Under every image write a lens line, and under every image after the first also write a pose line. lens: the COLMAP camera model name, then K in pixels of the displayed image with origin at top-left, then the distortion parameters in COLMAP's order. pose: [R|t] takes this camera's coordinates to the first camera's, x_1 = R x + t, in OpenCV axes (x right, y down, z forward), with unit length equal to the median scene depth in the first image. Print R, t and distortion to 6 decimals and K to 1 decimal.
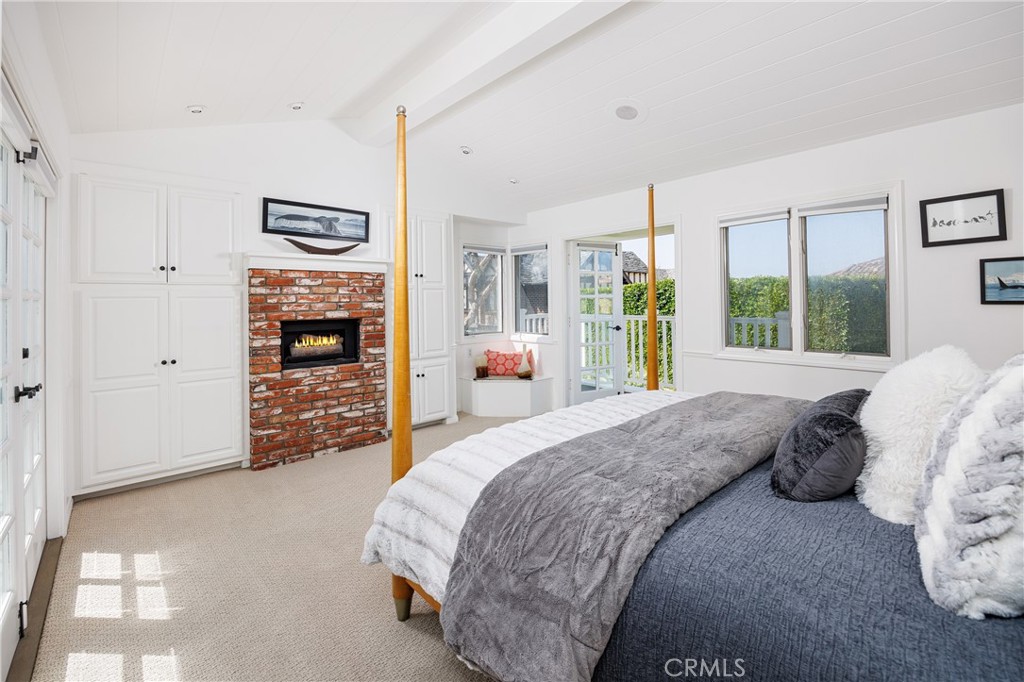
lens RADIAL K [[449.2, 0, 509.3], [0, 449.2, 299.5], [0, 0, 1]] dist [0.000040, 0.000001]
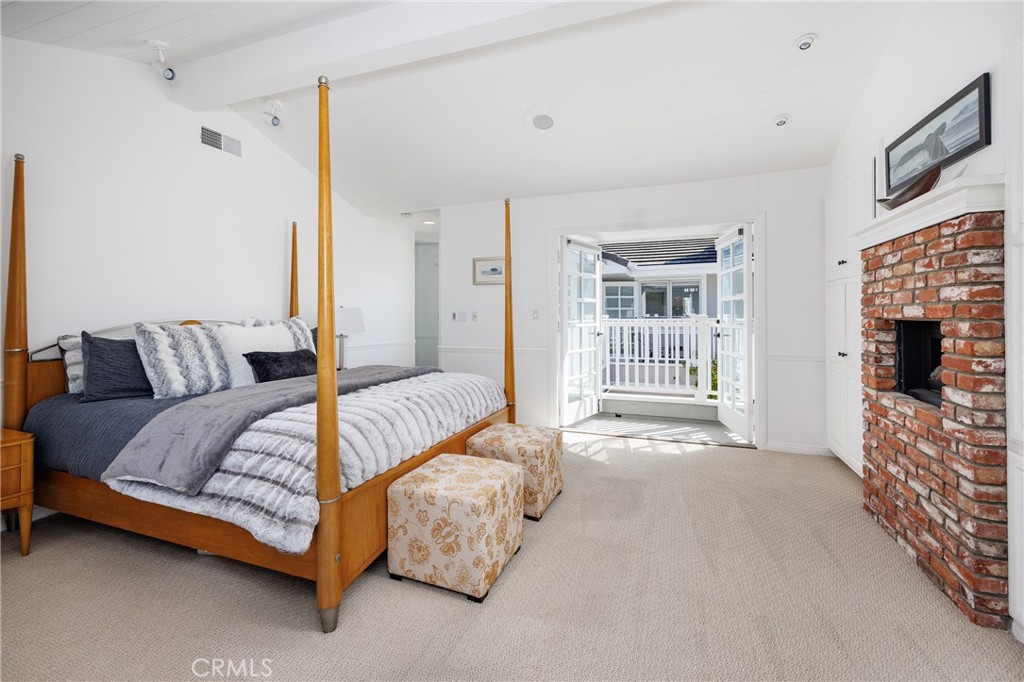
lens RADIAL K [[424.3, 0, 519.2], [0, 424.3, 310.9], [0, 0, 1]] dist [0.000035, 0.000002]
pose [[-0.876735, 0.012755, -0.480806, 0.278087], [0.017922, 0.999820, -0.006158, 0.025891], [0.480641, -0.014016, -0.876806, 1.179774]]
